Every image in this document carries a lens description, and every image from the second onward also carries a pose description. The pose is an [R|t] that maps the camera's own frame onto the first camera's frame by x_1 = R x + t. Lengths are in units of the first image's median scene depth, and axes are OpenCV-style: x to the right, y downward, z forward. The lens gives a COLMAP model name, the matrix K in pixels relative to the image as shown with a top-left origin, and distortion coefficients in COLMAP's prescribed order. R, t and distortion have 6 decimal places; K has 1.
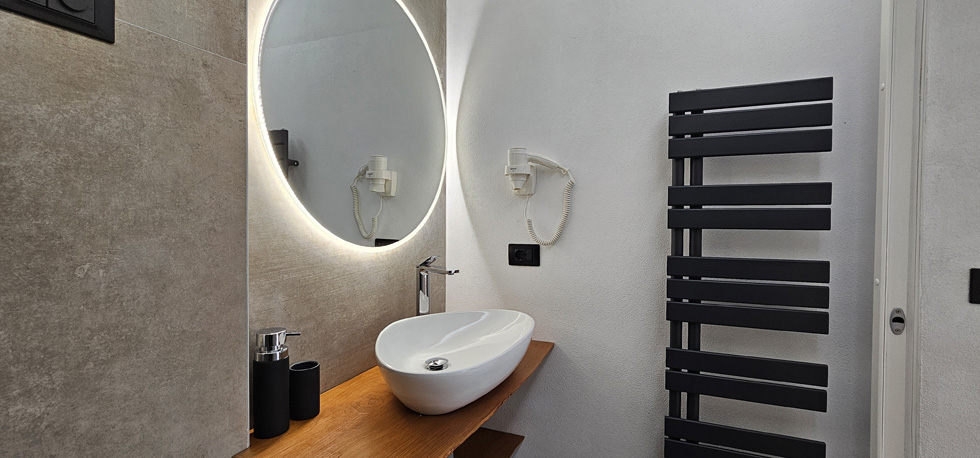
lens RADIAL K [[407.6, 0, 488.2], [0, 407.6, 226.0], [0, 0, 1]] dist [0.001442, 0.000122]
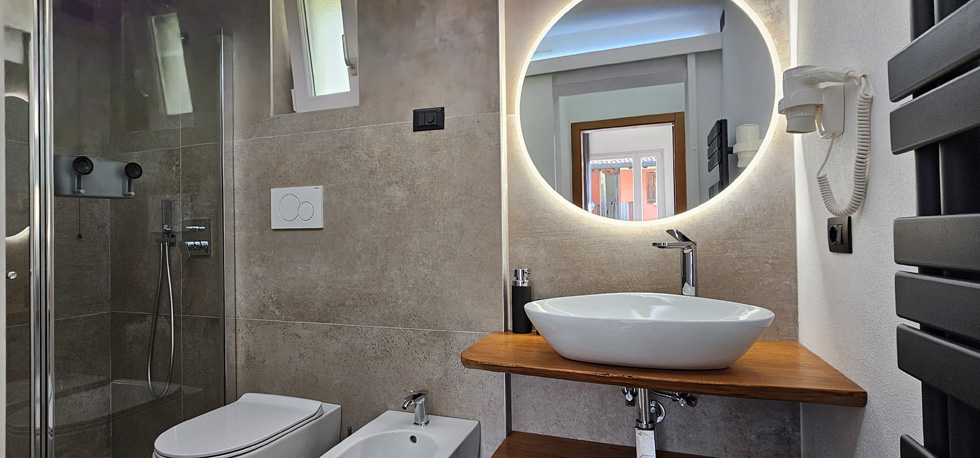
lens RADIAL K [[407.6, 0, 488.2], [0, 407.6, 226.0], [0, 0, 1]] dist [0.001442, 0.000122]
pose [[0.116217, -0.016984, -0.993079, 1.308515], [-0.004986, 0.999831, -0.017683, 0.148765], [0.993211, 0.007007, 0.116112, 0.859376]]
